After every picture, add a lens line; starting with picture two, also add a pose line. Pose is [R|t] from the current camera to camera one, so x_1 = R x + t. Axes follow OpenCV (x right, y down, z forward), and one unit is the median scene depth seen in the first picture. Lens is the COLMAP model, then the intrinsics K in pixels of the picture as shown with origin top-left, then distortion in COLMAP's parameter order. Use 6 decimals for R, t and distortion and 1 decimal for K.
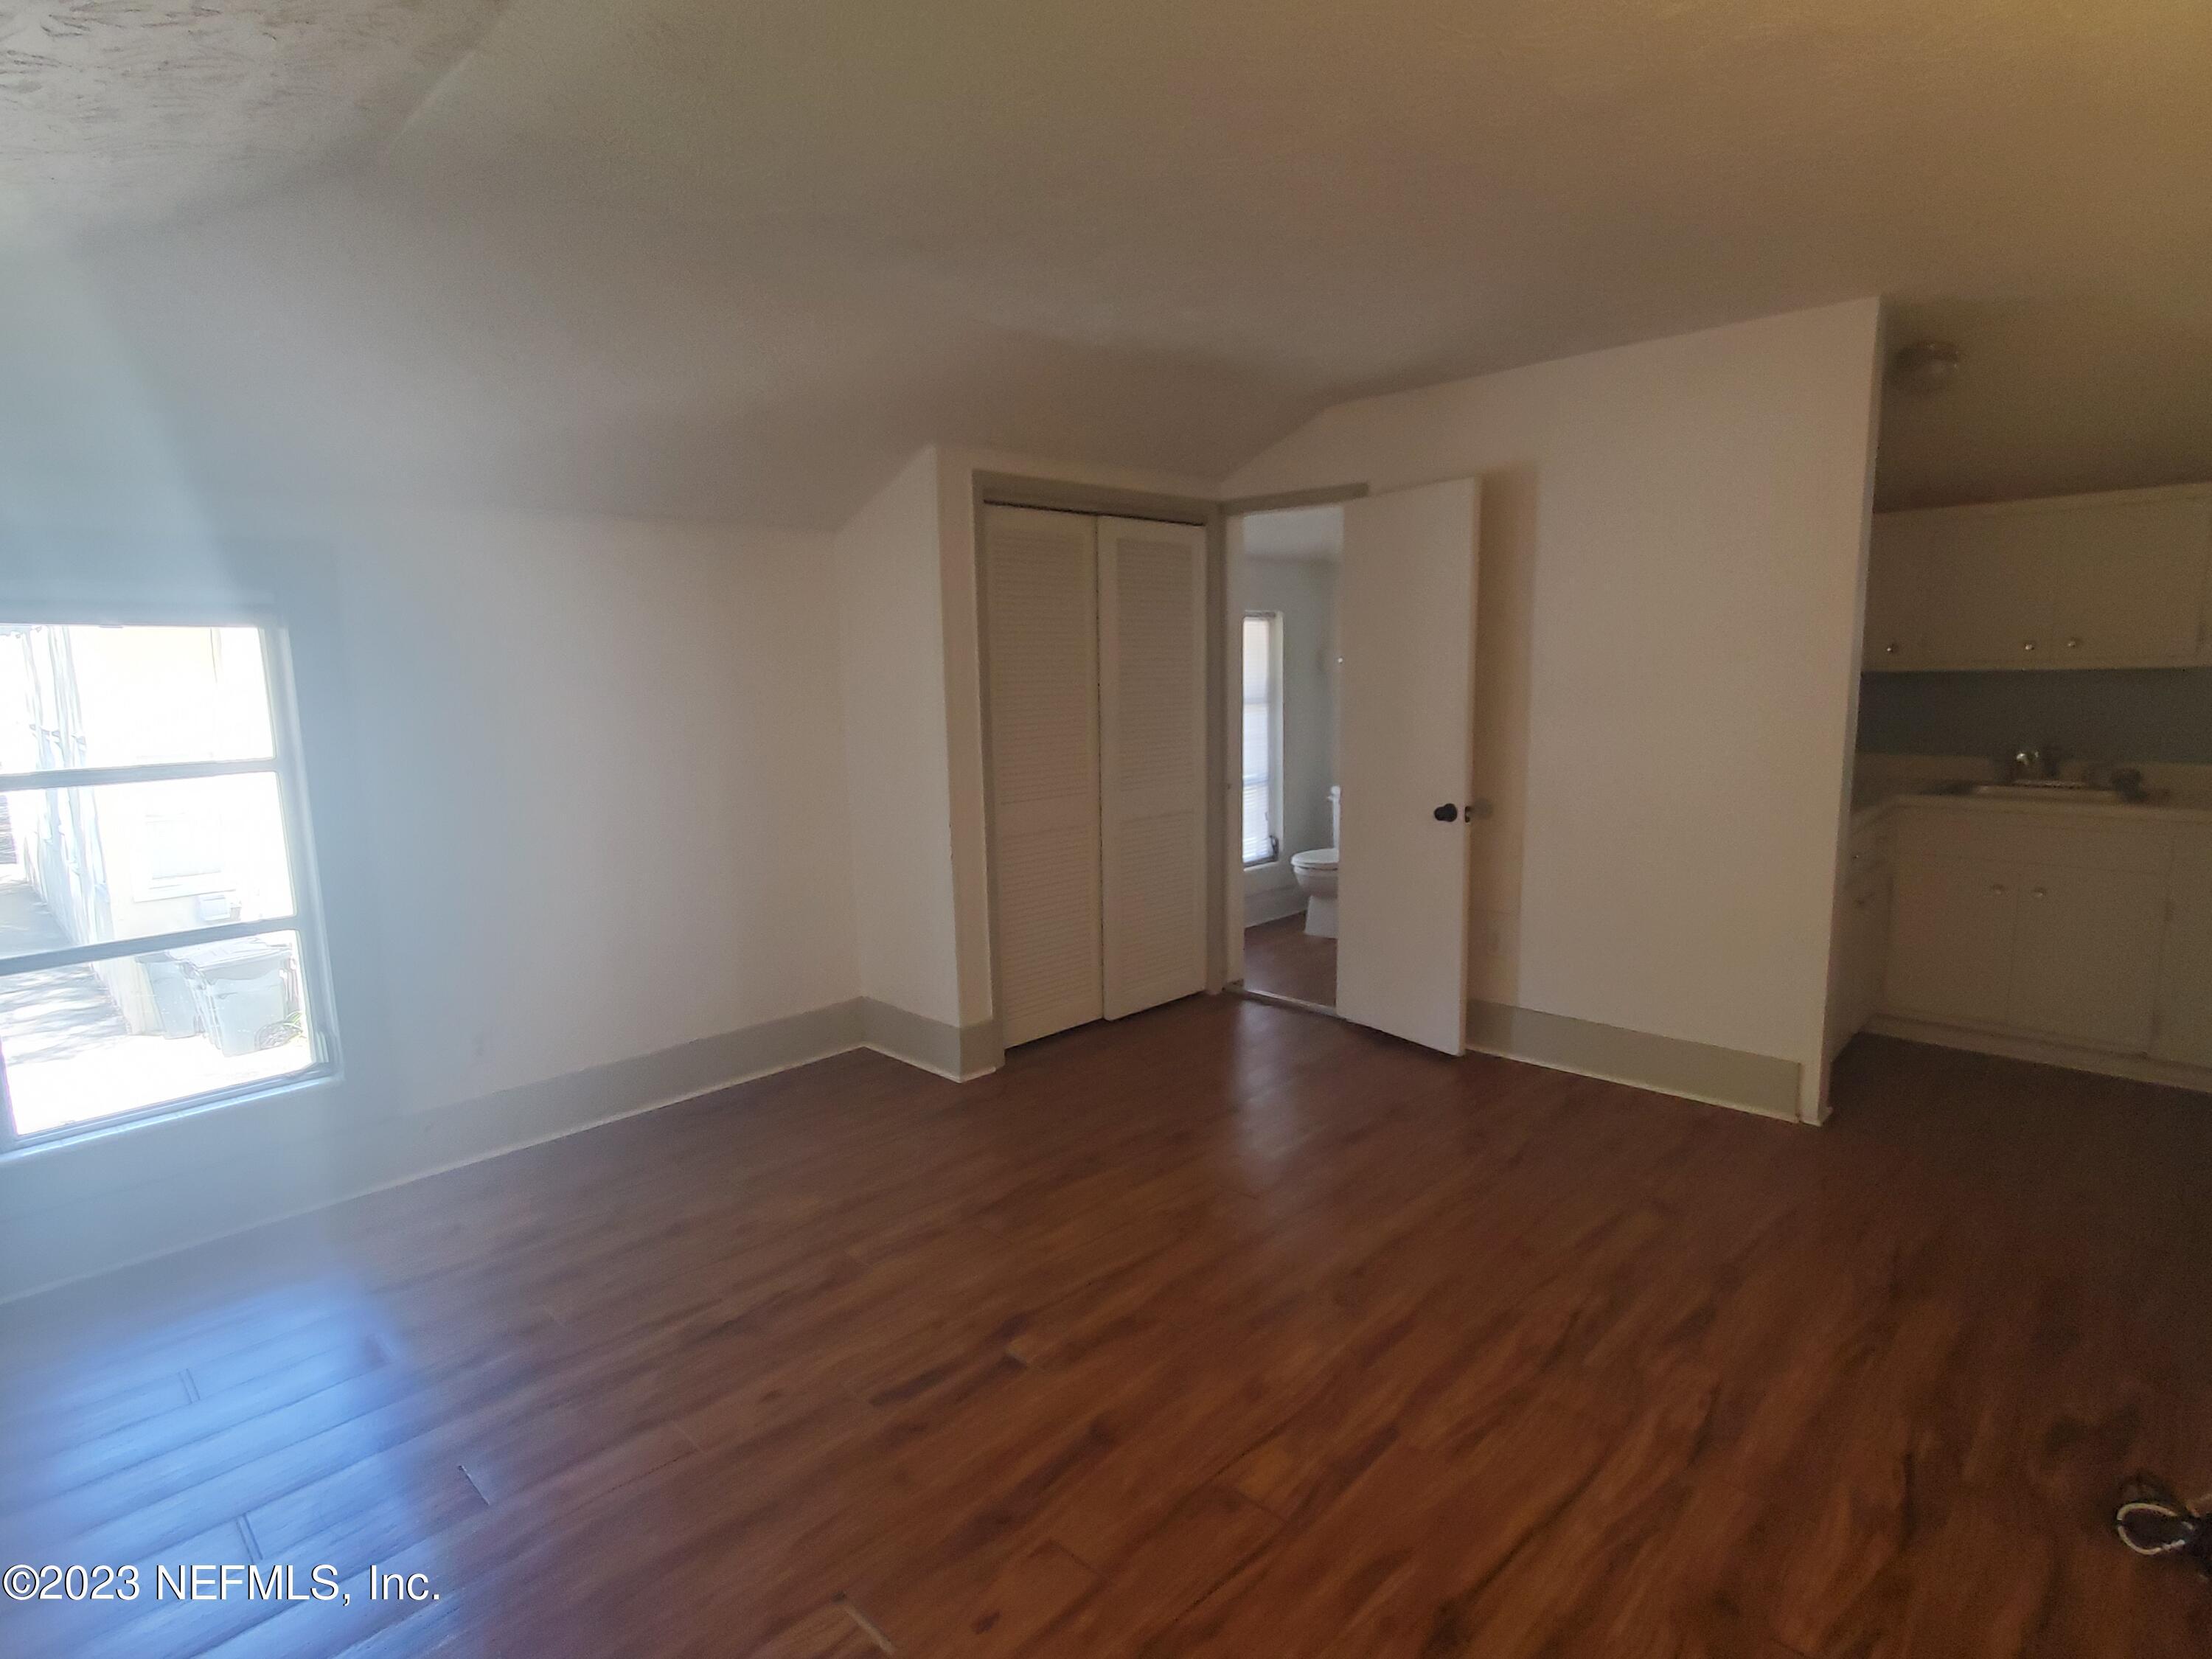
lens RADIAL K [[1136.7, 0, 1098.4], [0, 1136.7, 834.1], [0, 0, 1]] dist [0.001307, 0.001075]
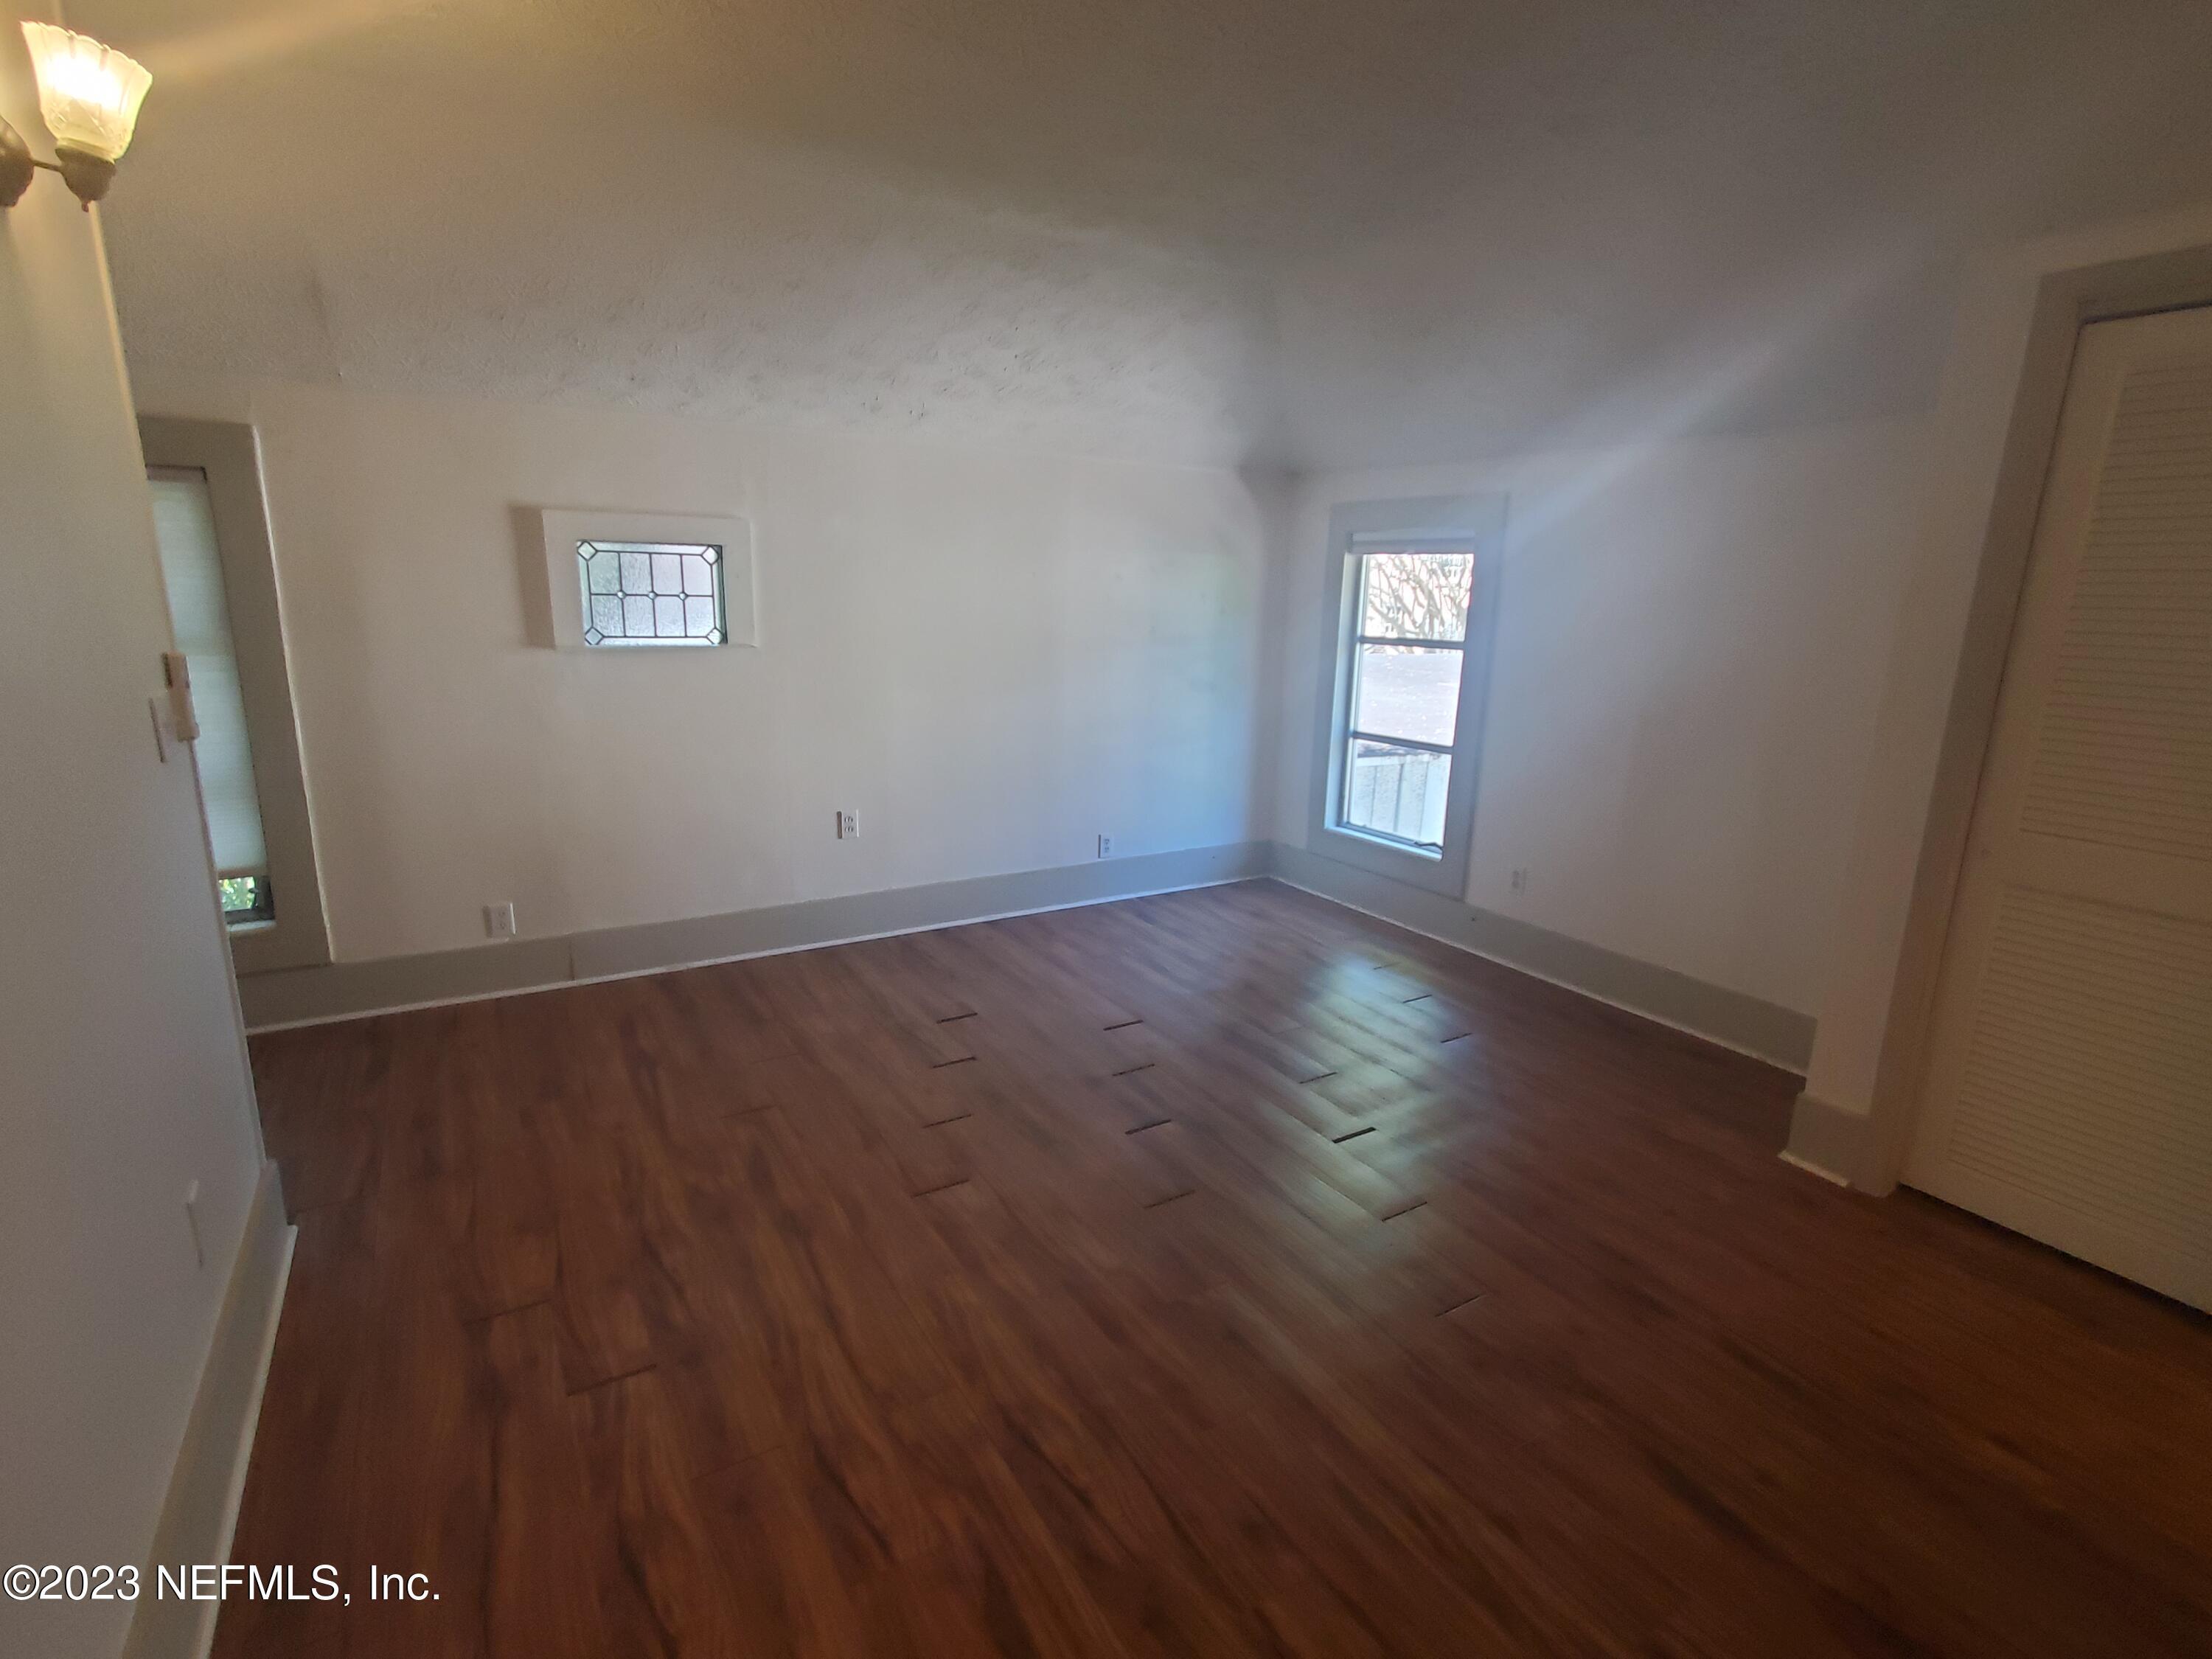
lens RADIAL K [[1061.7, 0, 1095.5], [0, 1061.7, 832.7], [0, 0, 1]] dist [-0.001152, -0.000439]
pose [[-0.247636, 0.235338, -0.939836, 0.962394], [-0.159015, 0.947023, 0.279037, -0.174017], [0.955715, 0.218547, -0.197095, 1.054458]]
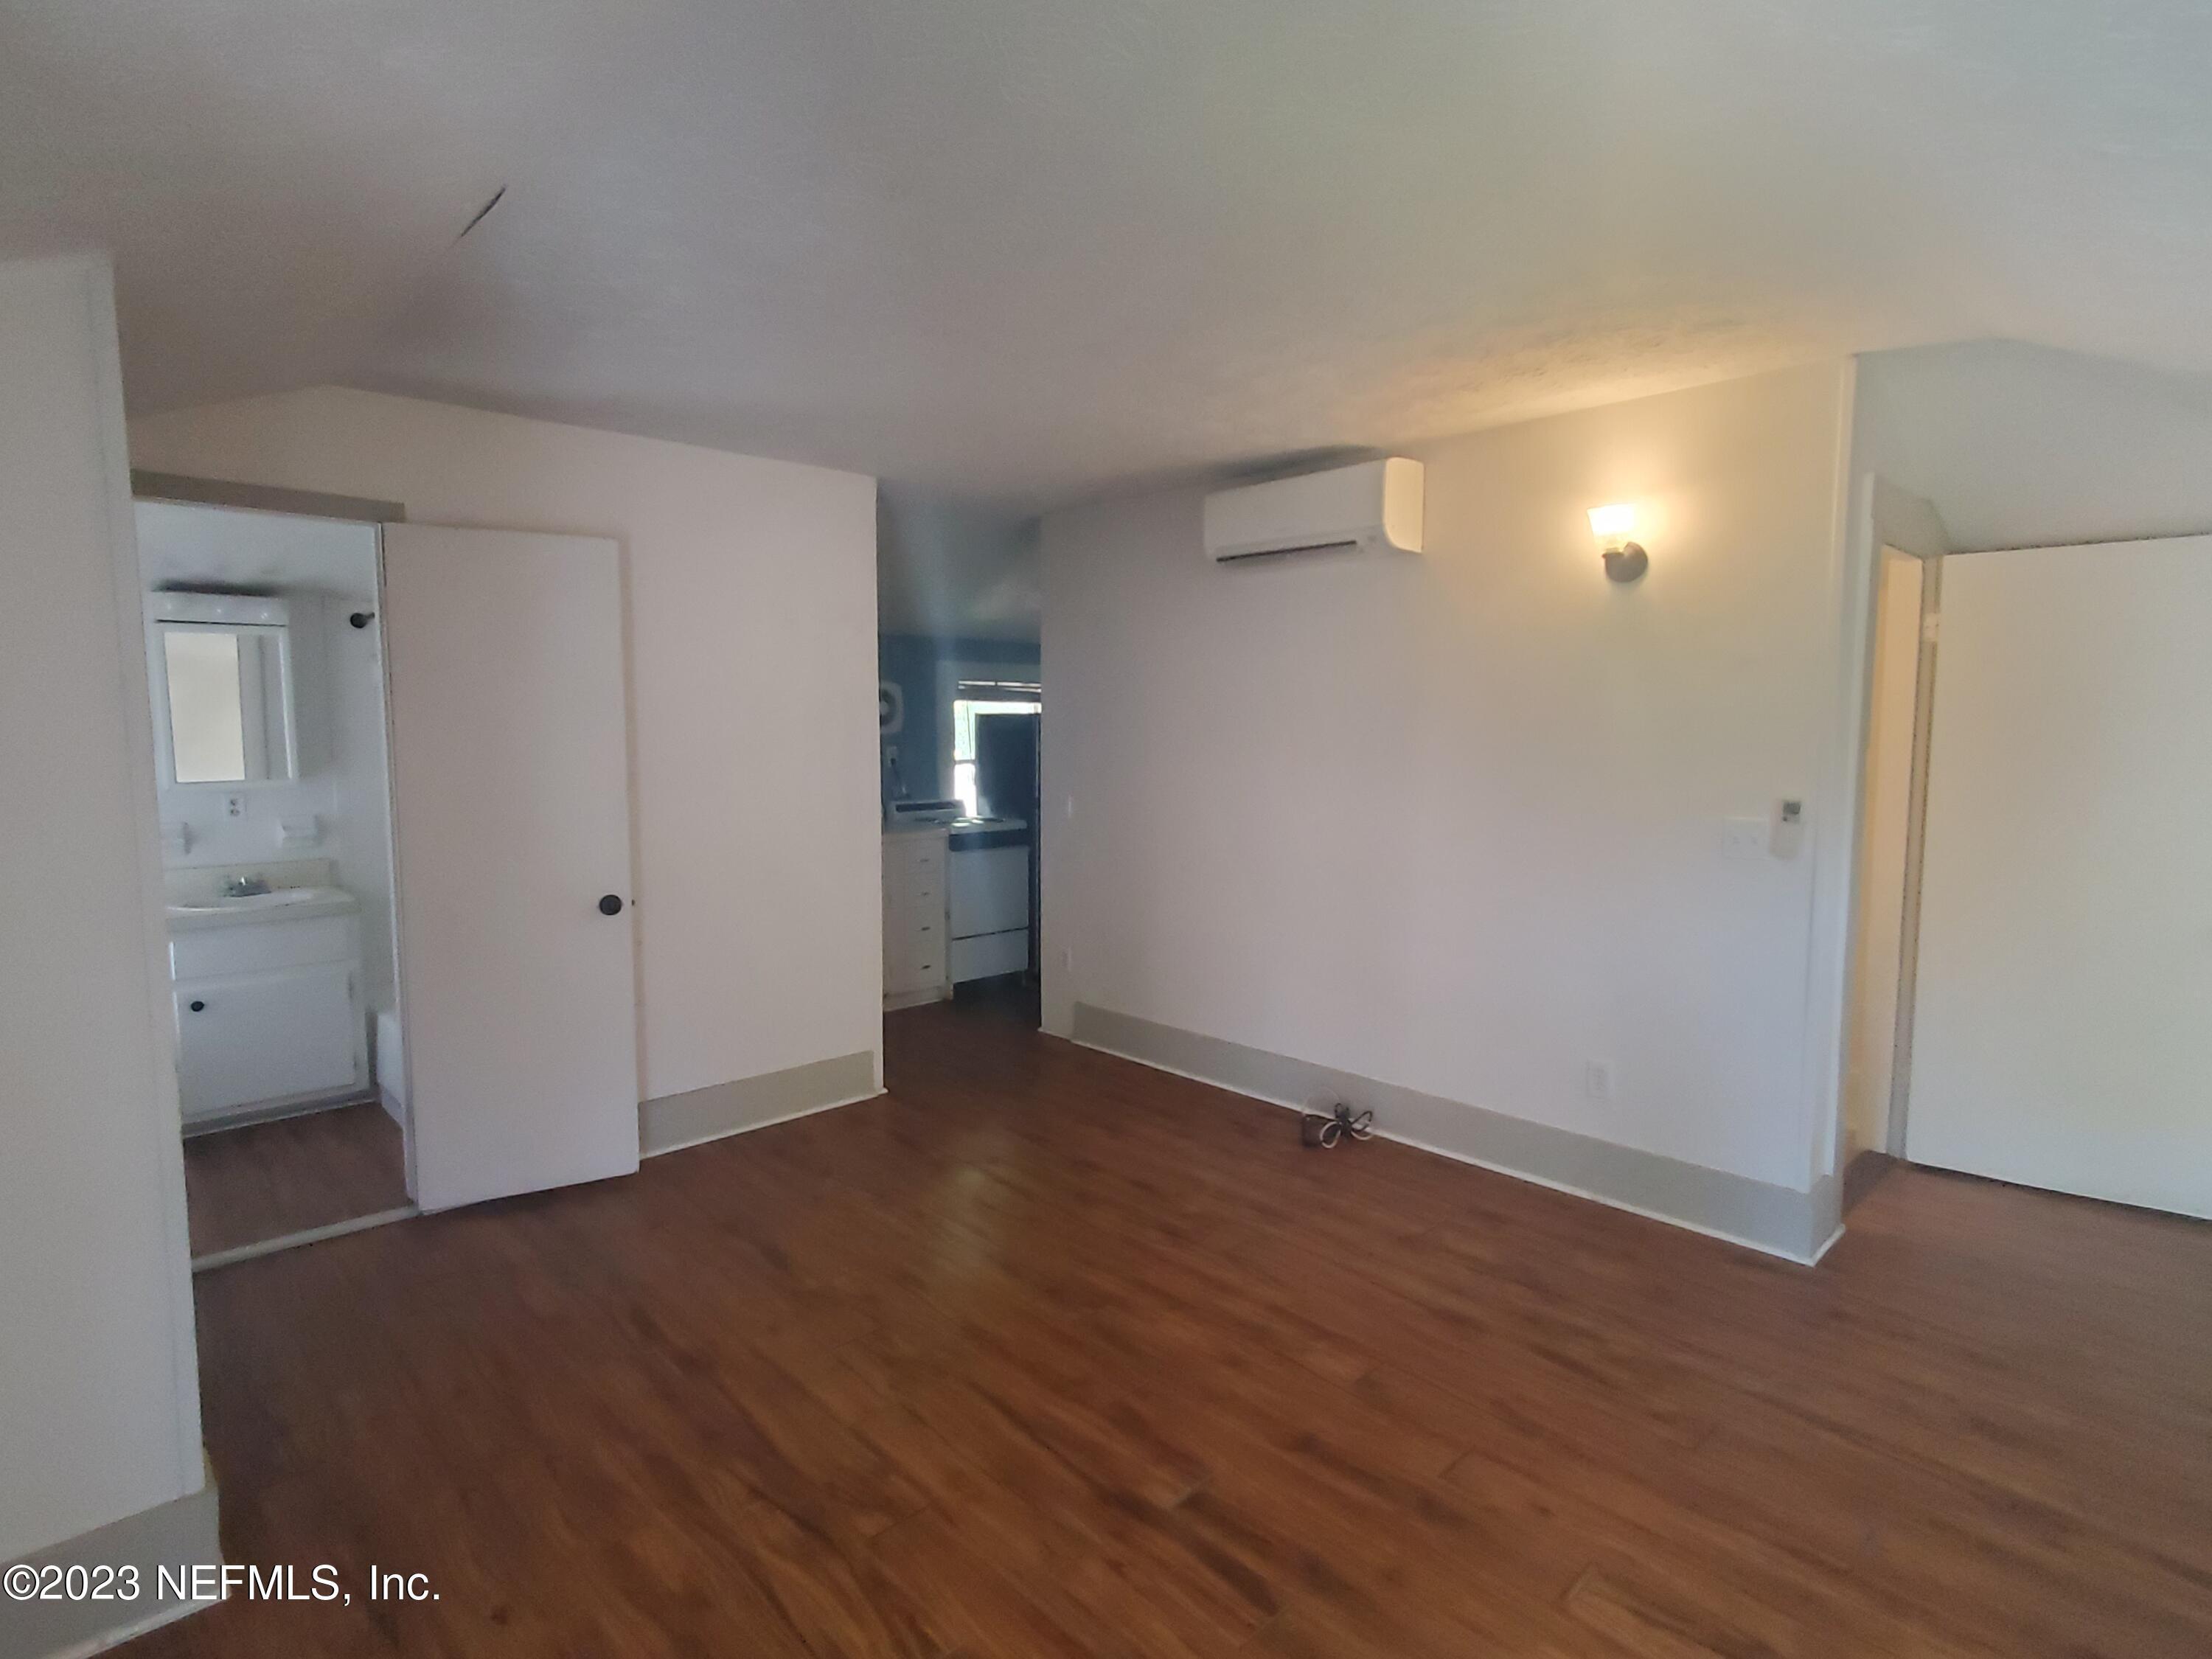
lens RADIAL K [[1136.7, 0, 1098.4], [0, 1136.7, 834.1], [0, 0, 1]] dist [0.001307, 0.001075]
pose [[0.049660, -0.071749, 0.996186, -0.891708], [0.146868, 0.987098, 0.063774, -0.119935], [-0.987909, 0.143141, 0.059557, 0.895530]]
